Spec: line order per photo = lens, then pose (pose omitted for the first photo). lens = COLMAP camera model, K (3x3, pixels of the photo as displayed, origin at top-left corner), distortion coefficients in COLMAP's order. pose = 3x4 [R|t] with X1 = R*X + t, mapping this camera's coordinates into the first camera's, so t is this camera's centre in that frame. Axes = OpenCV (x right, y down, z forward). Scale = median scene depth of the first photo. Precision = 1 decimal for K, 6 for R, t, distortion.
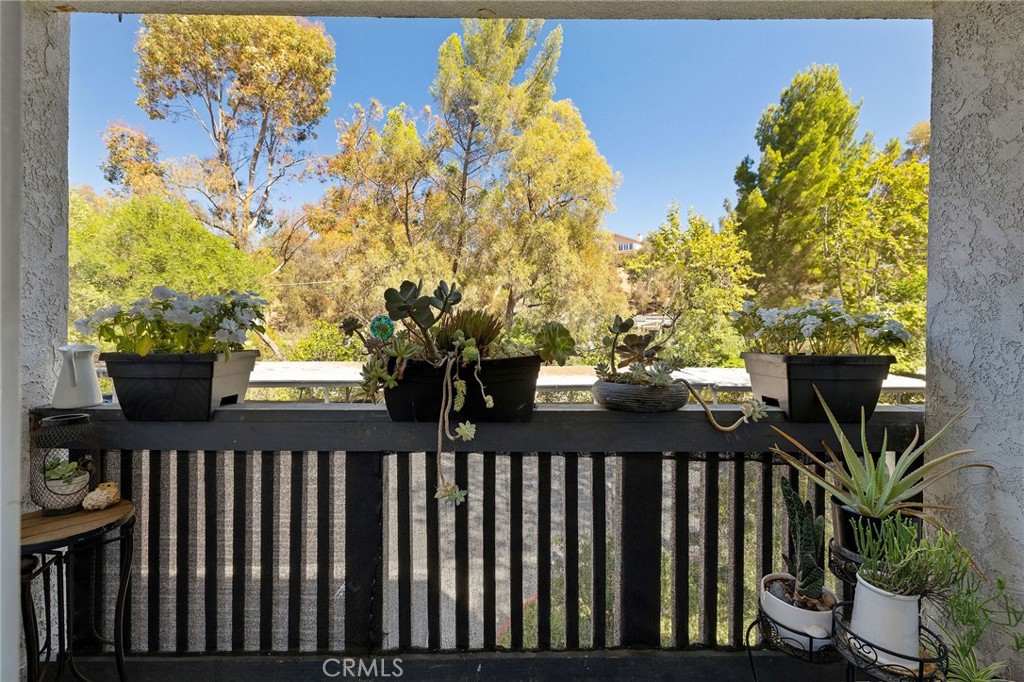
lens RADIAL K [[439.5, 0, 508.8], [0, 439.5, 326.0], [0, 0, 1]] dist [-0.000363, -0.000122]
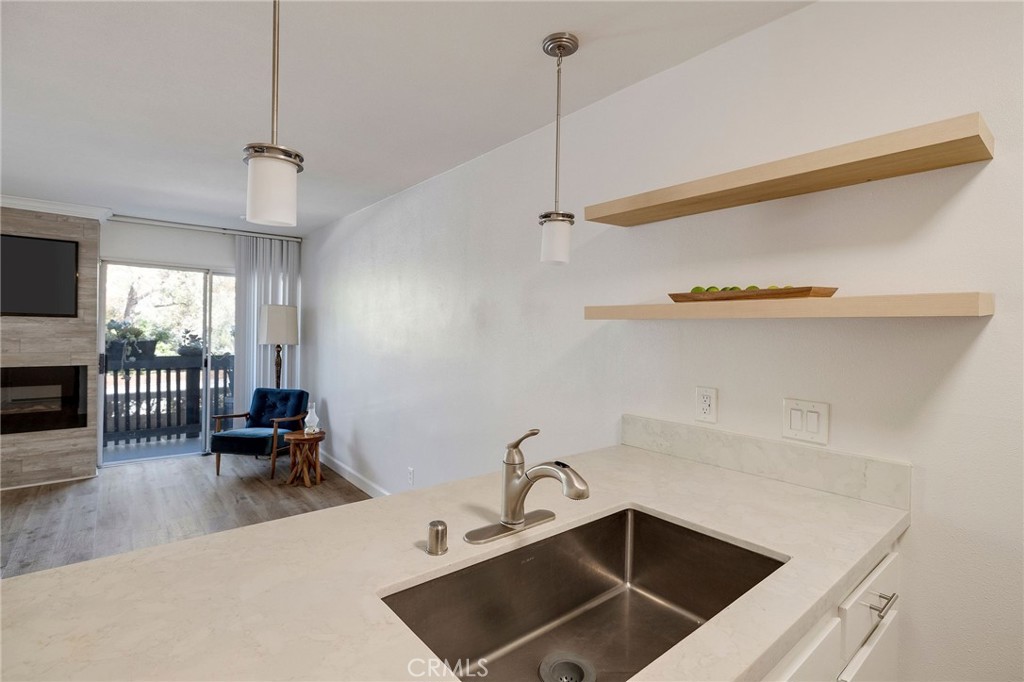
lens RADIAL K [[483.2, 0, 508.3], [0, 483.2, 336.1], [0, 0, 1]] dist [-0.000894, 0.000021]
pose [[0.781742, 0.001903, 0.623600, -0.008176], [-0.010456, 0.999895, 0.010056, -0.001907], [-0.623515, -0.014382, 0.781679, -0.218988]]
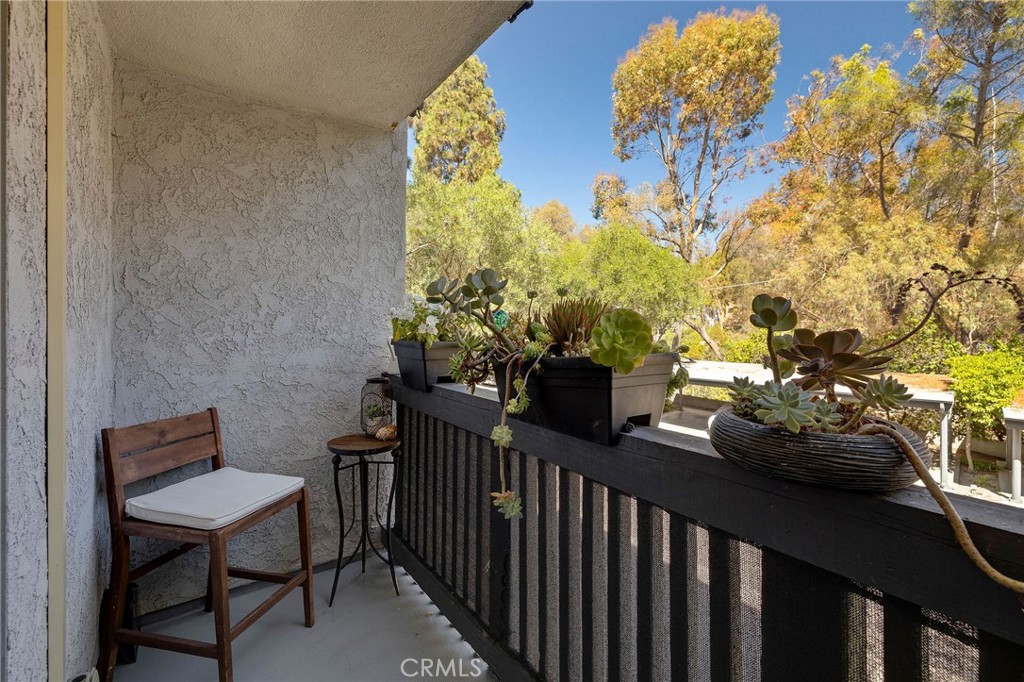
lens RADIAL K [[439.4, 0, 513.4], [0, 439.4, 321.6], [0, 0, 1]] dist [-0.001805, -0.000100]
pose [[0.577952, -0.012061, -0.815982, 0.032395], [0.002341, 0.999911, -0.013121, 0.001071], [0.816067, 0.005674, 0.577929, 0.025837]]
